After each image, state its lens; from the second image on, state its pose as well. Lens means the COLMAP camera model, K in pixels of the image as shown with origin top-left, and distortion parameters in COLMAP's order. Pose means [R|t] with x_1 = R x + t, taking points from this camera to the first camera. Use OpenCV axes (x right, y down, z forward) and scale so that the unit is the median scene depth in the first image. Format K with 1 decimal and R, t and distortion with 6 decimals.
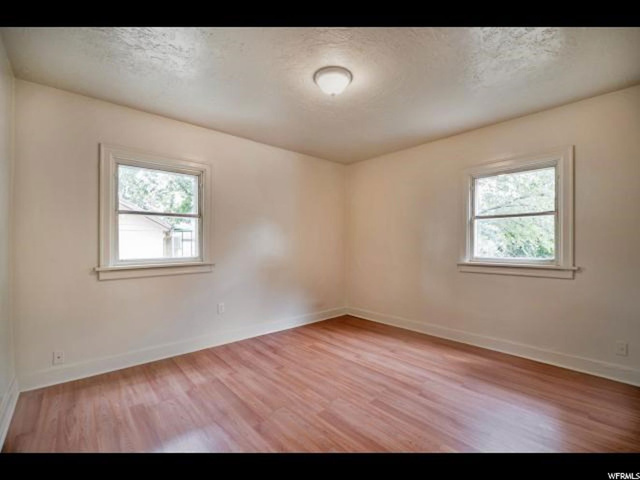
lens RADIAL K [[284.7, 0, 319.0], [0, 284.7, 241.9], [0, 0, 1]] dist [-0.005499, -0.000198]
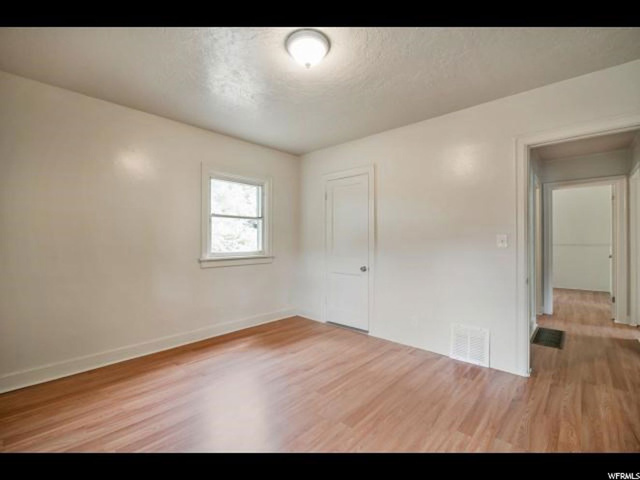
lens RADIAL K [[284.7, 0, 320.1], [0, 284.7, 238.7], [0, 0, 1]] dist [-0.005499, -0.000198]
pose [[-0.093397, 0.006505, 0.995608, -0.739184], [-0.000631, 0.999978, -0.006593, 0.011699], [-0.995629, -0.001244, -0.093391, 0.973436]]
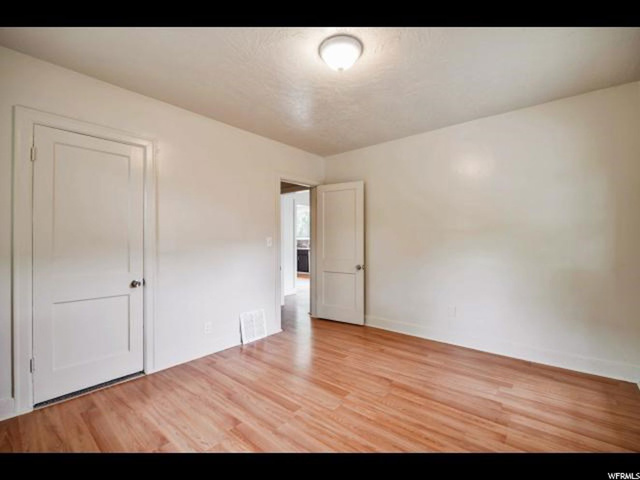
lens RADIAL K [[284.7, 0, 319.3], [0, 284.7, 238.9], [0, 0, 1]] dist [-0.005499, -0.000198]
pose [[-0.988590, 0.000633, -0.150633, 0.229010], [0.002649, 0.999910, -0.013185, 0.012986], [0.150611, -0.013433, -0.988502, 1.722331]]
